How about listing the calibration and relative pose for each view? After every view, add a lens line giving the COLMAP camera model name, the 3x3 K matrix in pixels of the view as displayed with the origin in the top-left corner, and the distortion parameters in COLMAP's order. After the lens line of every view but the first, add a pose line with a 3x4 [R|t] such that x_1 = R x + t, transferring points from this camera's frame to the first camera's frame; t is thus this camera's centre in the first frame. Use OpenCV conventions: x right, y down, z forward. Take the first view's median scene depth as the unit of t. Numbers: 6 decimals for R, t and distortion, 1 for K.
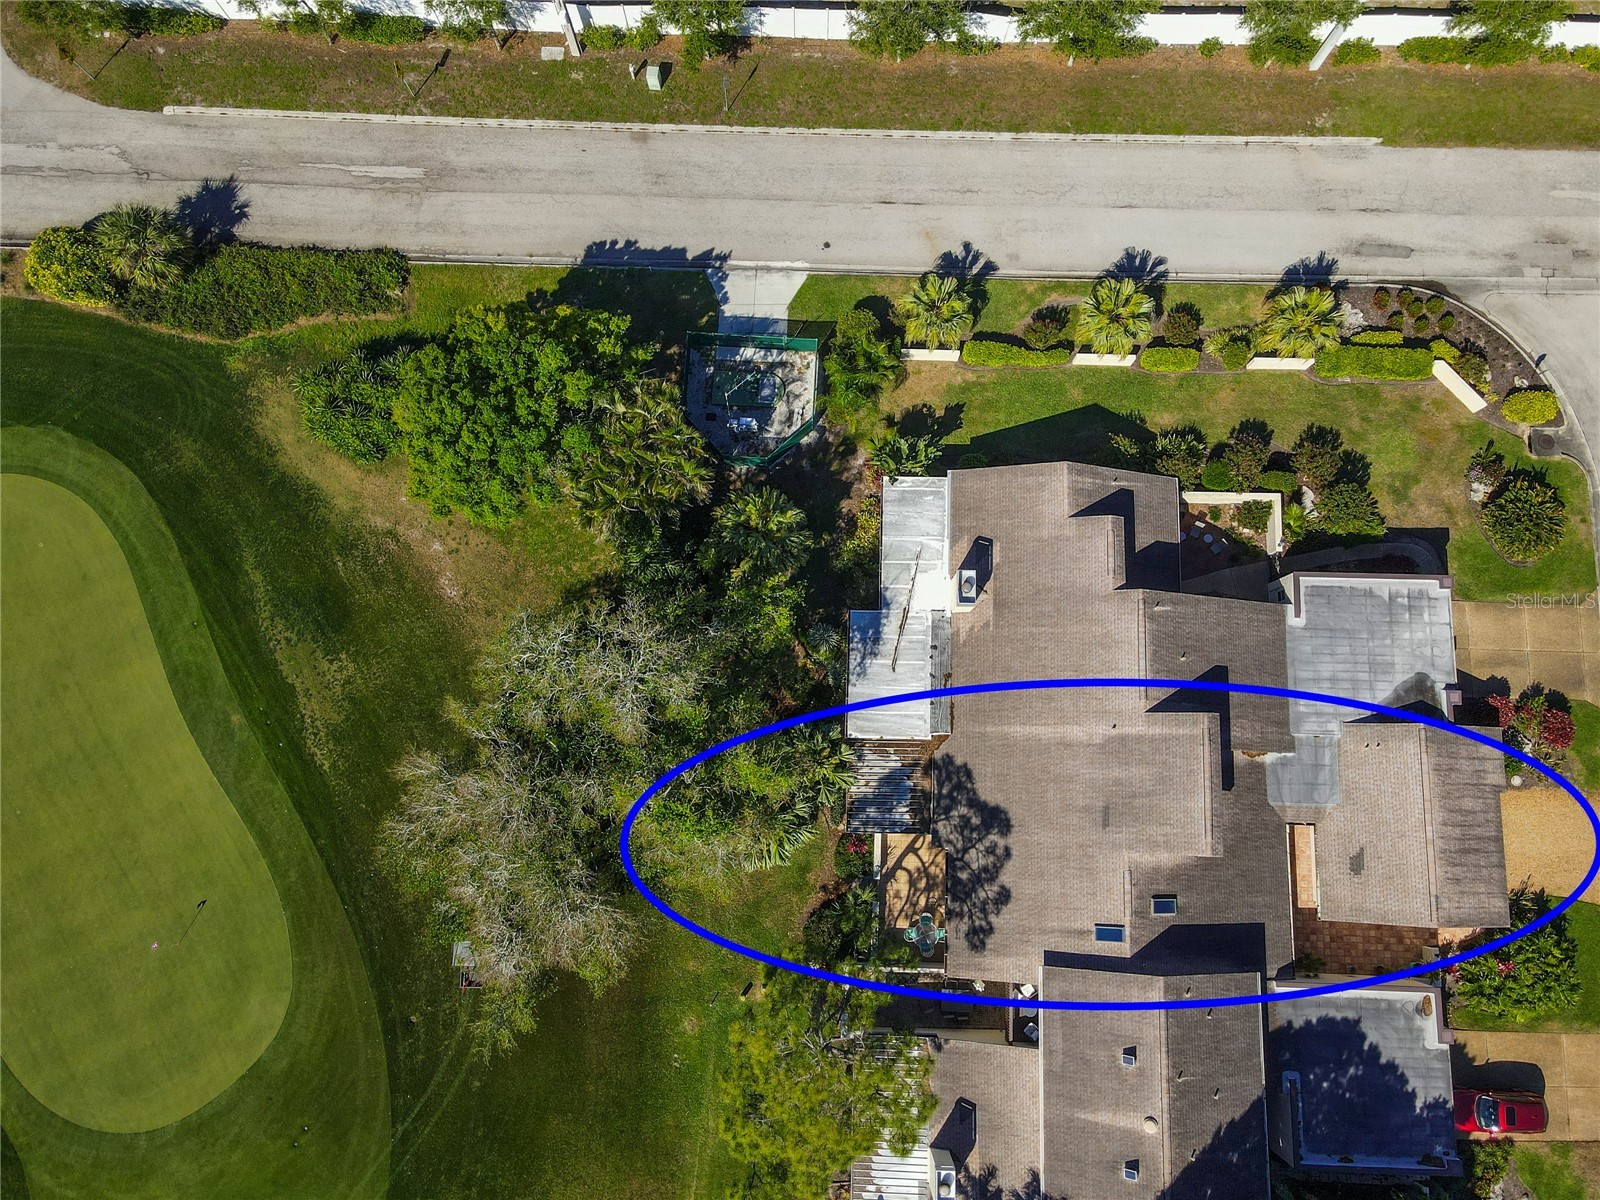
lens RADIAL K [[1036.4, 0, 800.0], [0, 1036.4, 600.0], [0, 0, 1]] dist [0.004701, 0.044139]
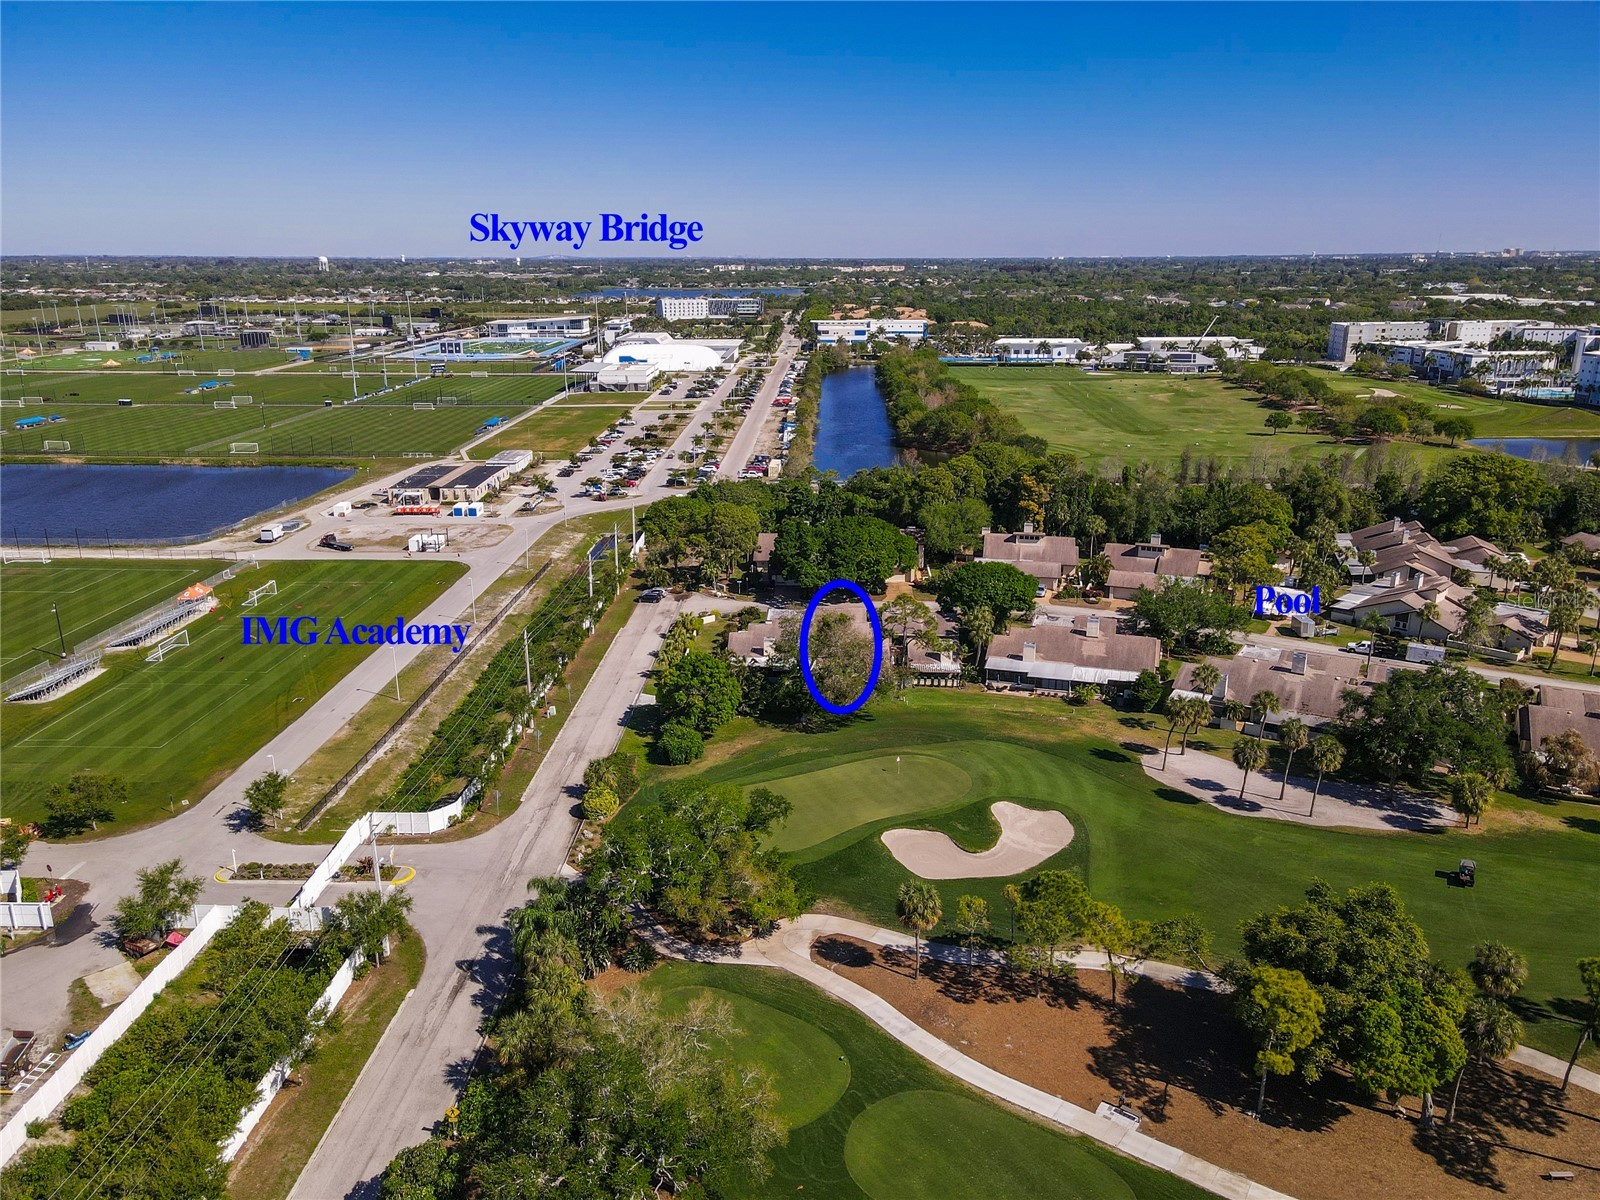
lens RADIAL K [[1000.6, 0, 800.0], [0, 1000.6, 600.0], [0, 0, 1]] dist [-0.003057, 0.036594]
pose [[0.018421, -0.324729, 0.945628, -2.414162], [0.989279, 0.142963, 0.029822, -0.029361], [-0.144874, 0.934940, 0.323881, -0.111695]]
